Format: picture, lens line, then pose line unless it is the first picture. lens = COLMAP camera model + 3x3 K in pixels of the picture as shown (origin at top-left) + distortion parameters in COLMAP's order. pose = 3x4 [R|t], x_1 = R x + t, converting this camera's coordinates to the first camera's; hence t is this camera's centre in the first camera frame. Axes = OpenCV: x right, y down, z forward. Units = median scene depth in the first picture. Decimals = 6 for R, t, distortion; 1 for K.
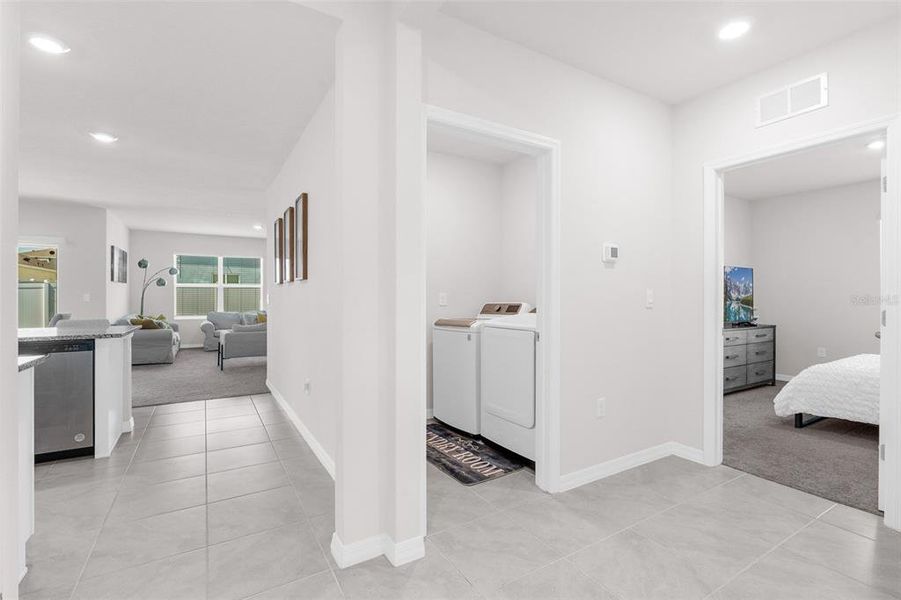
lens RADIAL K [[407.6, 0, 452.9], [0, 407.6, 291.9], [0, 0, 1]] dist [-0.018015, 0.006170]
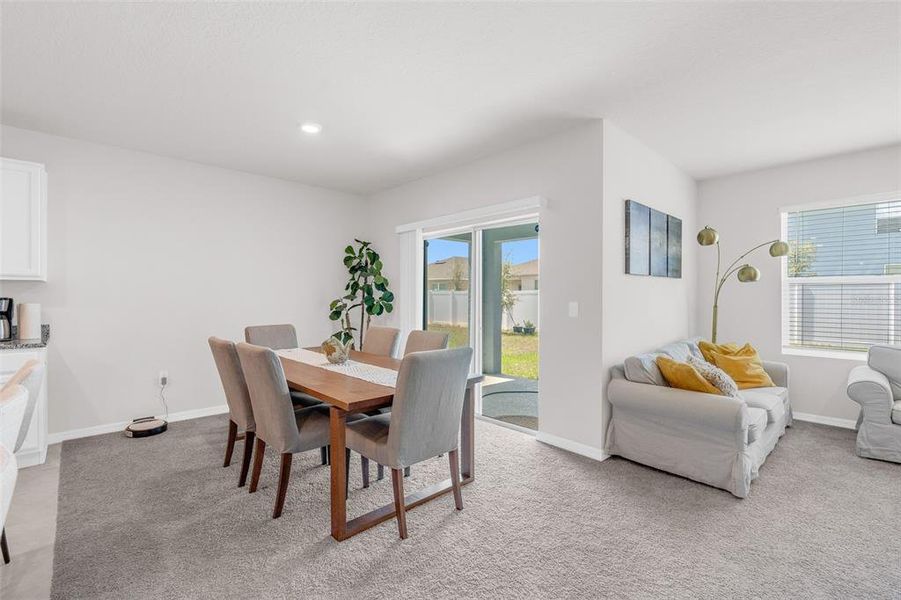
lens RADIAL K [[407.6, 0, 446.0], [0, 407.6, 299.3], [0, 0, 1]] dist [-0.018015, 0.006170]
pose [[0.206981, 0.021750, -0.978103, -0.331634], [0.002157, 0.999740, 0.022687, -0.005773], [0.978343, -0.006805, 0.206880, 0.553458]]
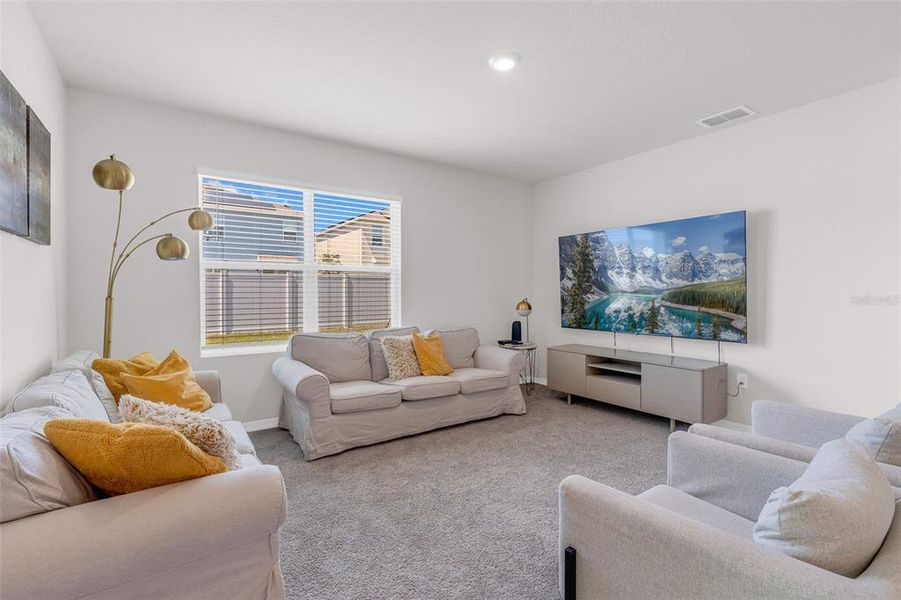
lens RADIAL K [[407.6, 0, 452.9], [0, 407.6, 292.7], [0, 0, 1]] dist [-0.018015, 0.006170]
pose [[0.998383, 0.007841, 0.056310, -0.513058], [-0.008464, 0.999905, 0.010838, 0.005493], [-0.056219, -0.011297, 0.998355, 0.664494]]
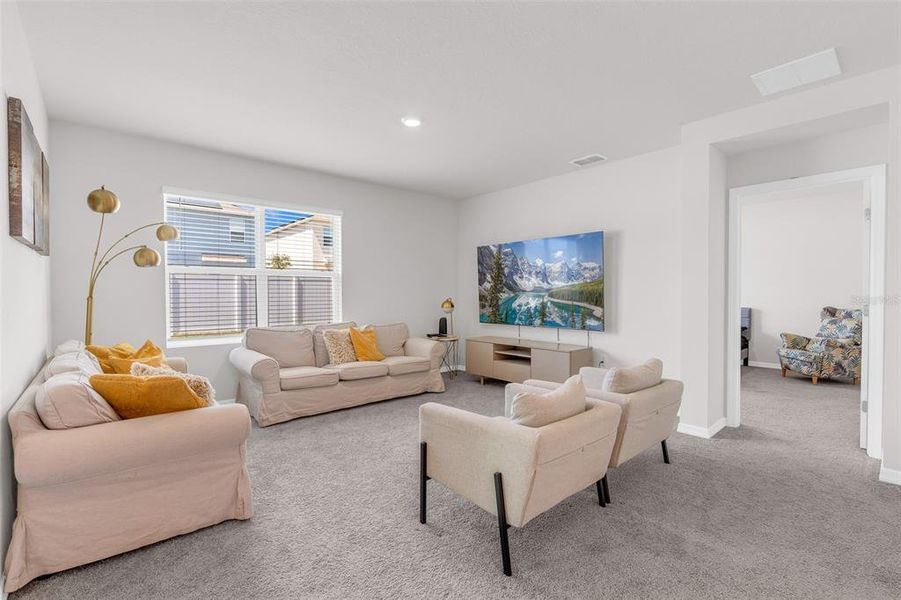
lens RADIAL K [[407.6, 0, 449.7], [0, 407.6, 298.1], [0, 0, 1]] dist [-0.018015, 0.006170]
pose [[0.987374, 0.005660, 0.158307, -0.487425], [-0.009118, 0.999735, 0.021121, 0.004568], [-0.158146, -0.022297, 0.987164, 0.562384]]
